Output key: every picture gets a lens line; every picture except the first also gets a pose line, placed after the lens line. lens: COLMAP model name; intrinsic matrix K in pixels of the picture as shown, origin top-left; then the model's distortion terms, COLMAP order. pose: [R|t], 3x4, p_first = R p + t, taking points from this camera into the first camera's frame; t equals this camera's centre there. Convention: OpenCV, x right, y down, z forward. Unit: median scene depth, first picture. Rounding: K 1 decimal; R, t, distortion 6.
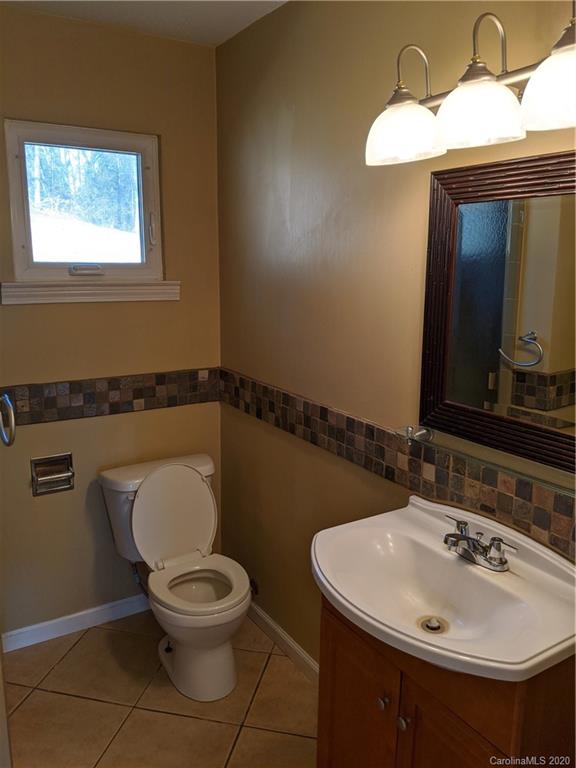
lens RADIAL K [[623.0, 0, 290.0], [0, 623.0, 393.9], [0, 0, 1]] dist [0.120200, -0.236747]
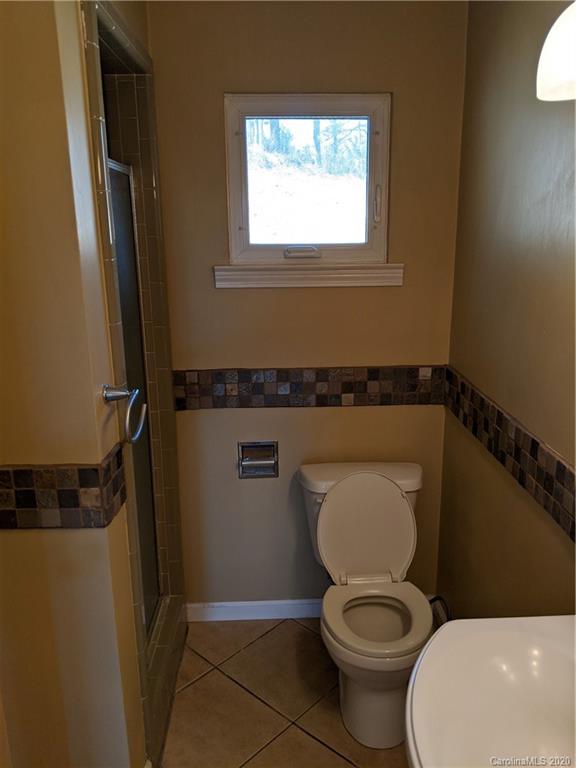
lens RADIAL K [[623.0, 0, 290.0], [0, 623.0, 393.9], [0, 0, 1]] dist [0.120200, -0.236747]
pose [[0.863644, 0.115871, -0.490604, 0.137759], [-0.092250, 0.993118, 0.072160, -0.050994], [0.495589, -0.017062, 0.868390, 0.173468]]
